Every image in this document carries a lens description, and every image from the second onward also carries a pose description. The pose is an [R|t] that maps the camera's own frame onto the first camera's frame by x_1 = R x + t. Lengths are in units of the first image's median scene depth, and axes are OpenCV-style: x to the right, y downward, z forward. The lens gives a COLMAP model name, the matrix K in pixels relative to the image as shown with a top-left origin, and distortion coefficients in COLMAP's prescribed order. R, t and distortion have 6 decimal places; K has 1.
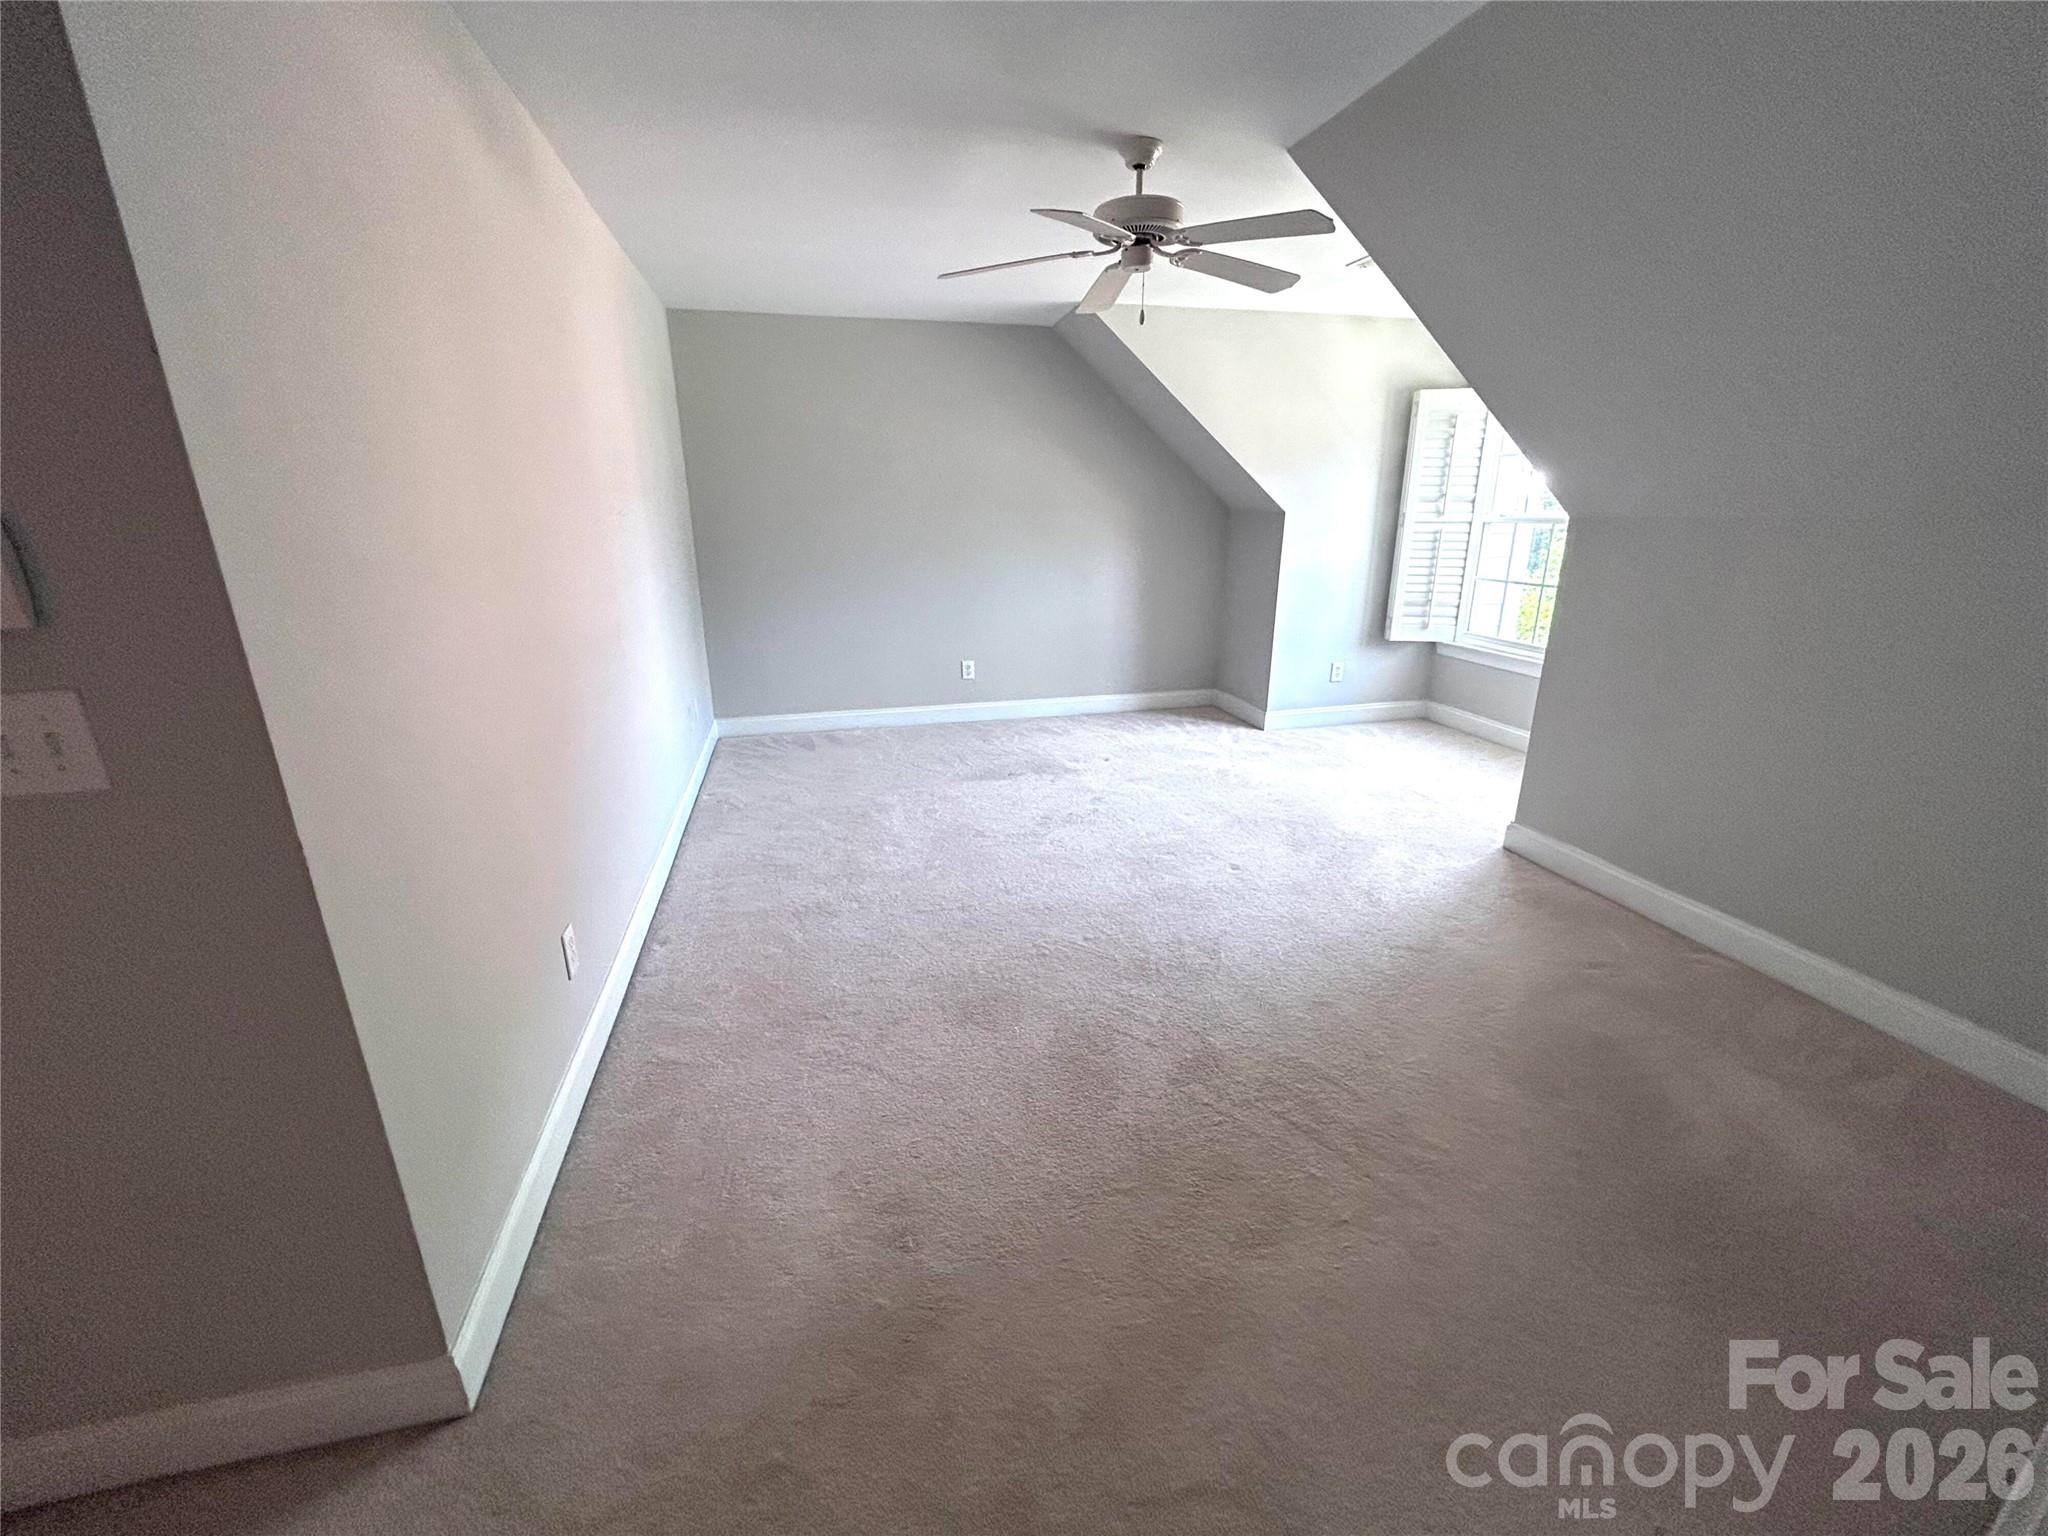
lens RADIAL K [[830.6, 0, 1010.2], [0, 830.6, 765.7], [0, 0, 1]] dist [0.004938, 0.000292]
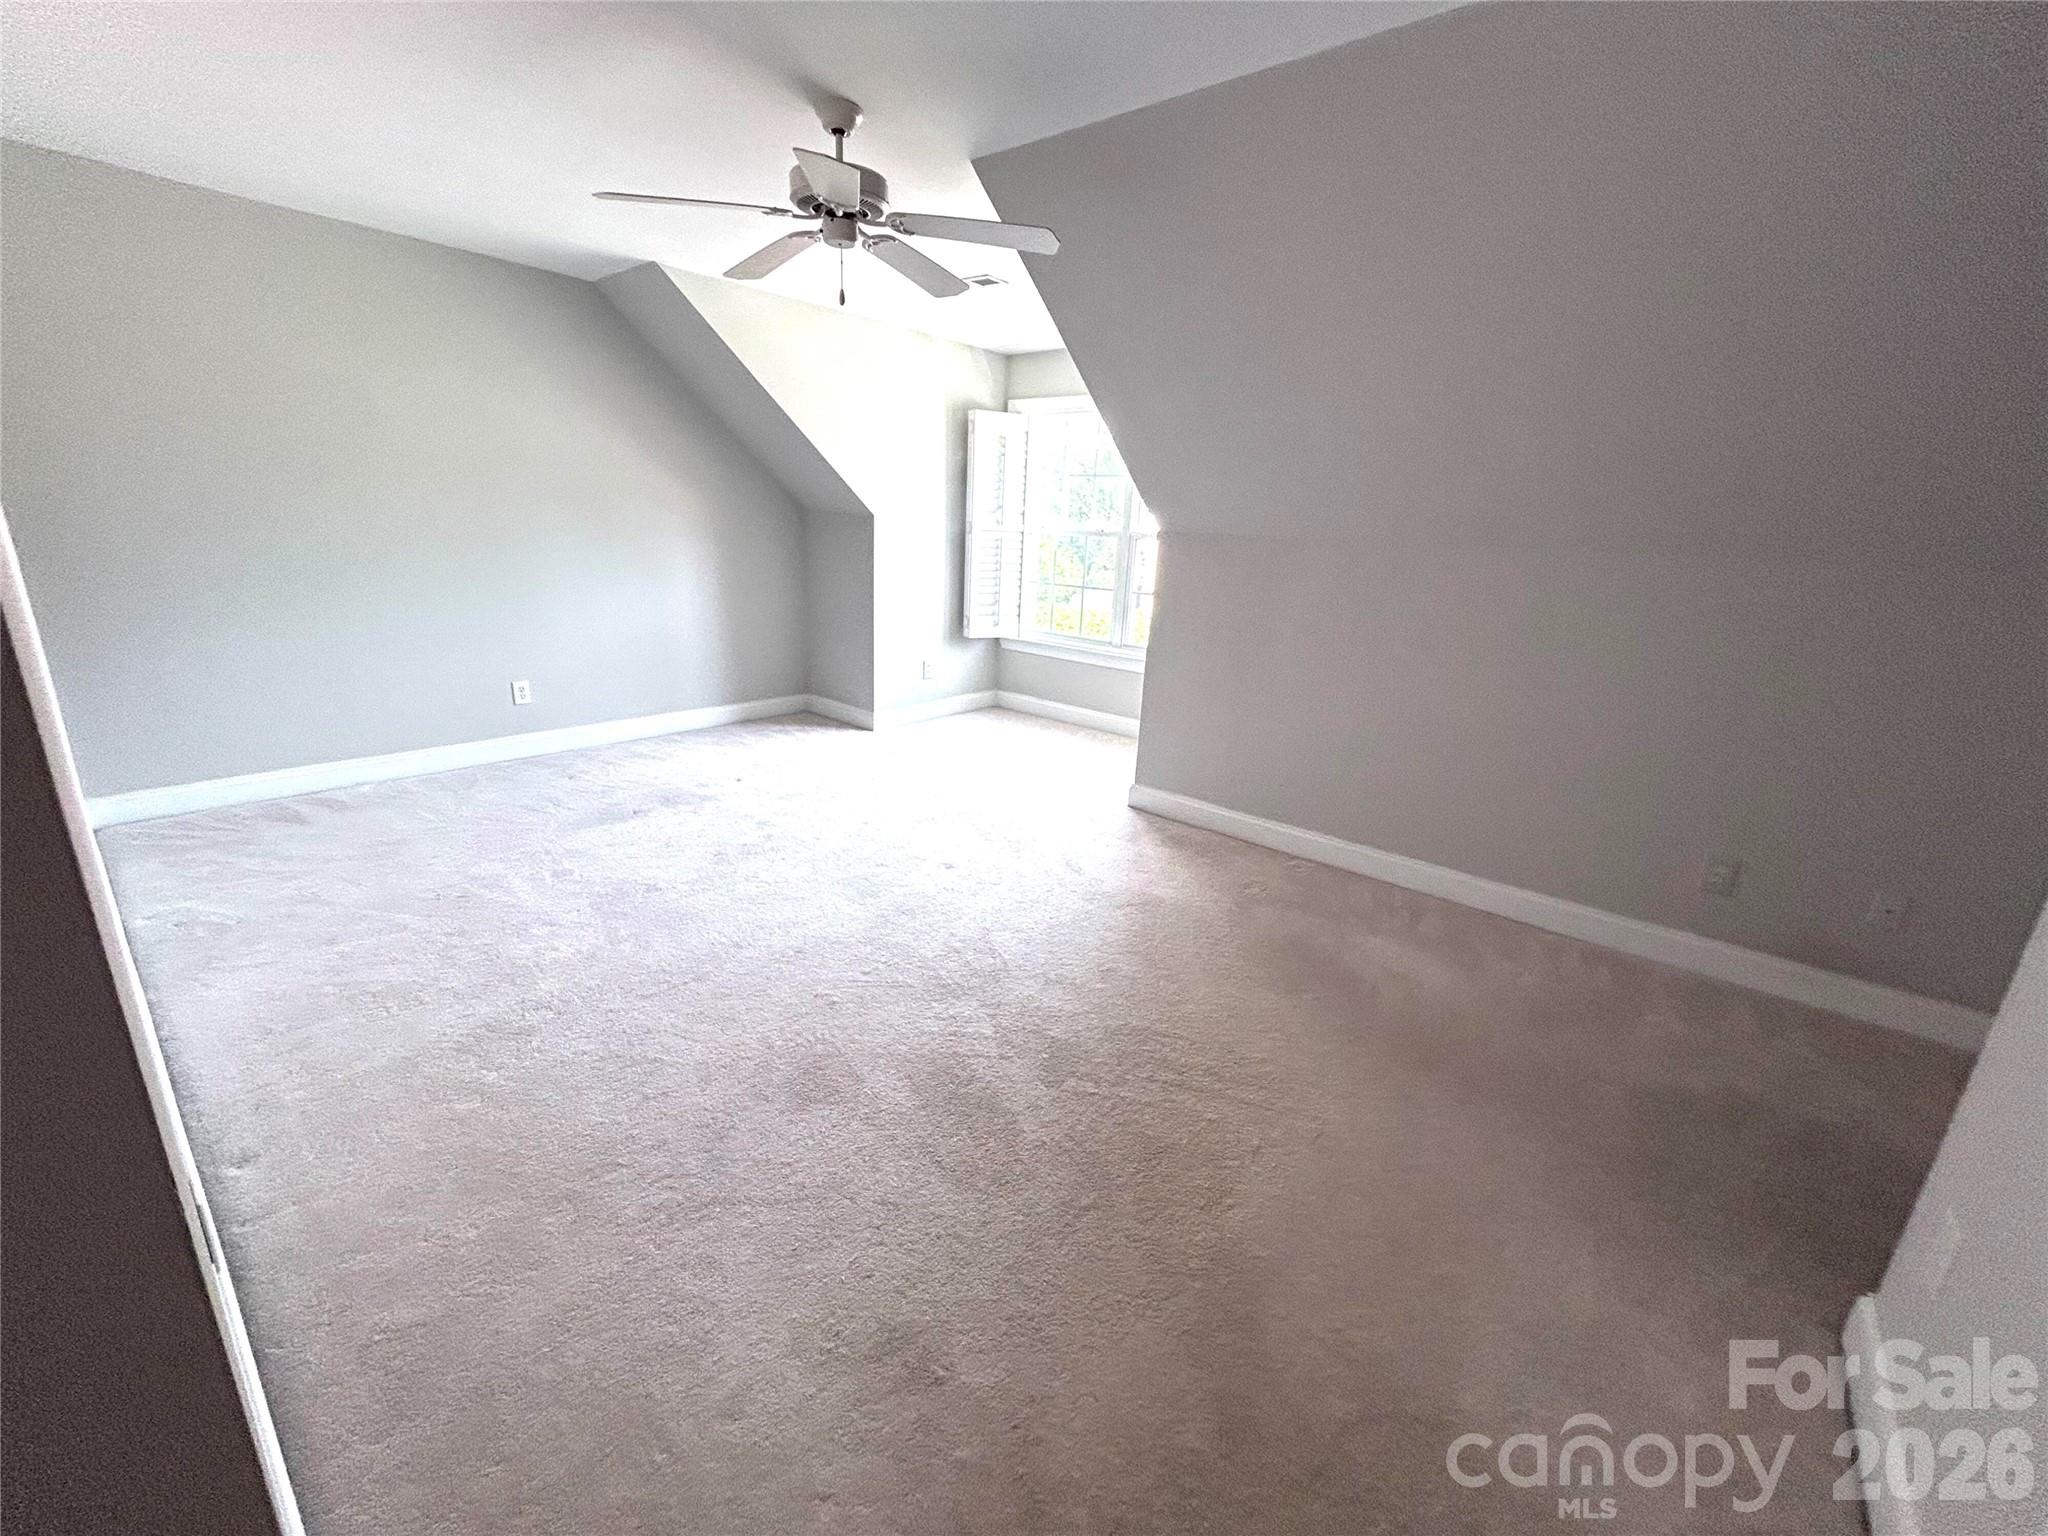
lens RADIAL K [[830.6, 0, 995.6], [0, 830.6, 773.3], [0, 0, 1]] dist [0.004938, 0.000292]
pose [[0.809856, -0.130019, 0.572038, -0.195124], [0.126018, 0.990923, 0.046818, -0.023878], [-0.572933, 0.034171, 0.818890, 0.105543]]
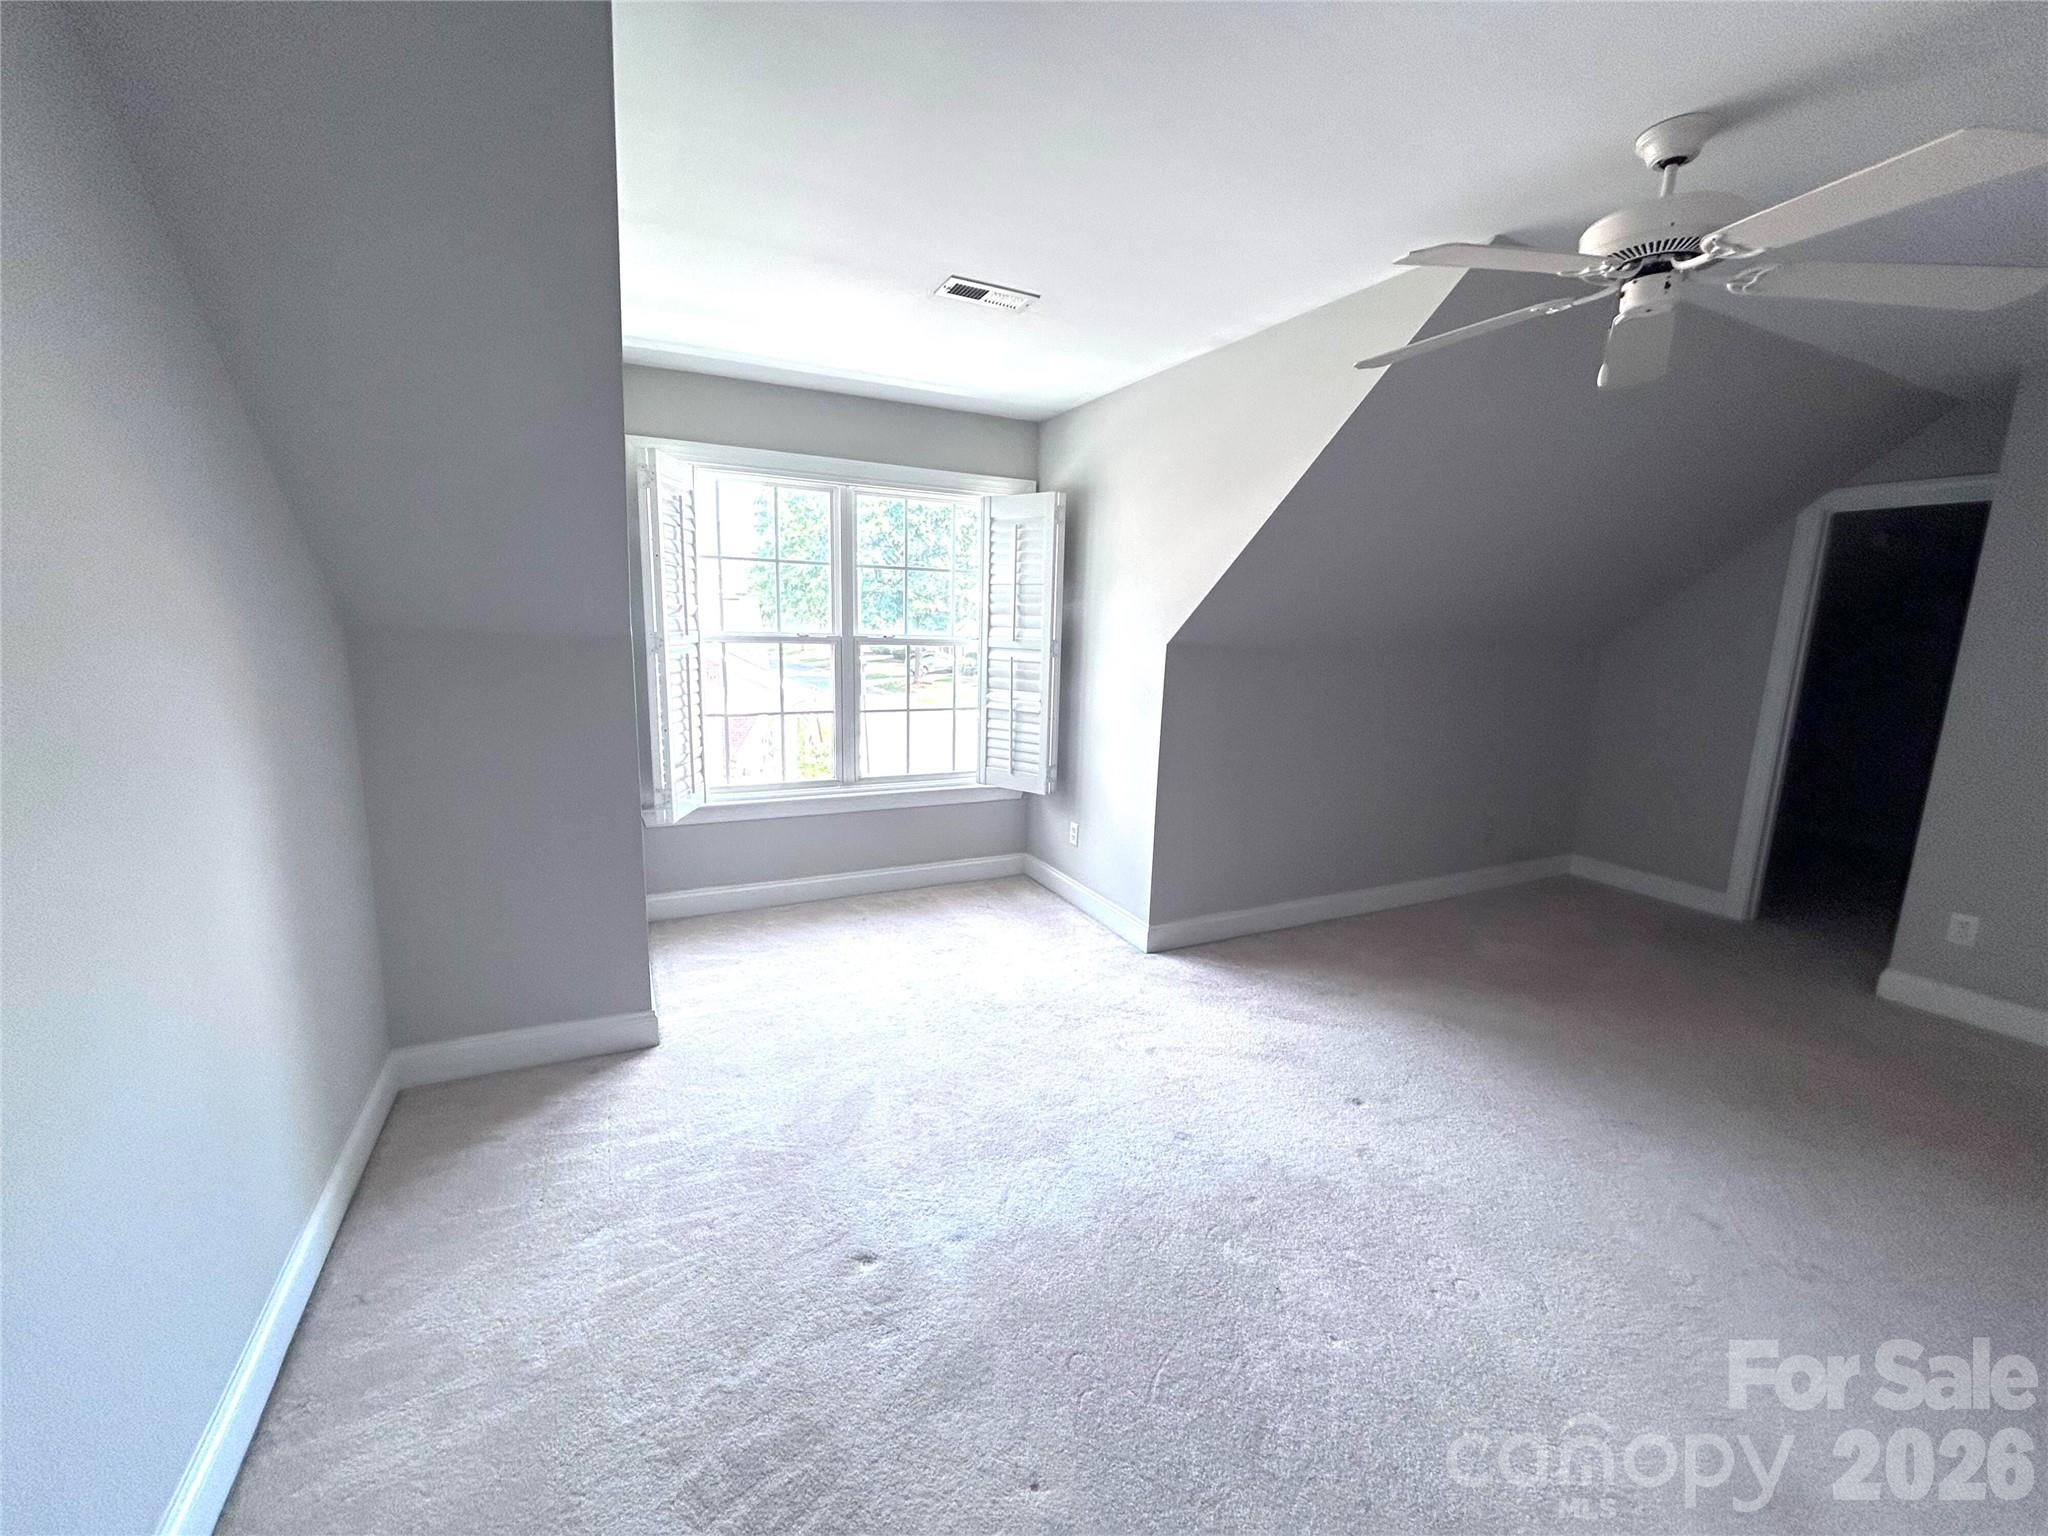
lens RADIAL K [[830.6, 0, 1026.1], [0, 830.6, 769.9], [0, 0, 1]] dist [0.004938, 0.000292]
pose [[-0.234104, -0.172436, 0.956797, -0.259418], [0.263278, 0.936128, 0.233128, -0.320235], [-0.935885, 0.306480, -0.173753, 1.011792]]
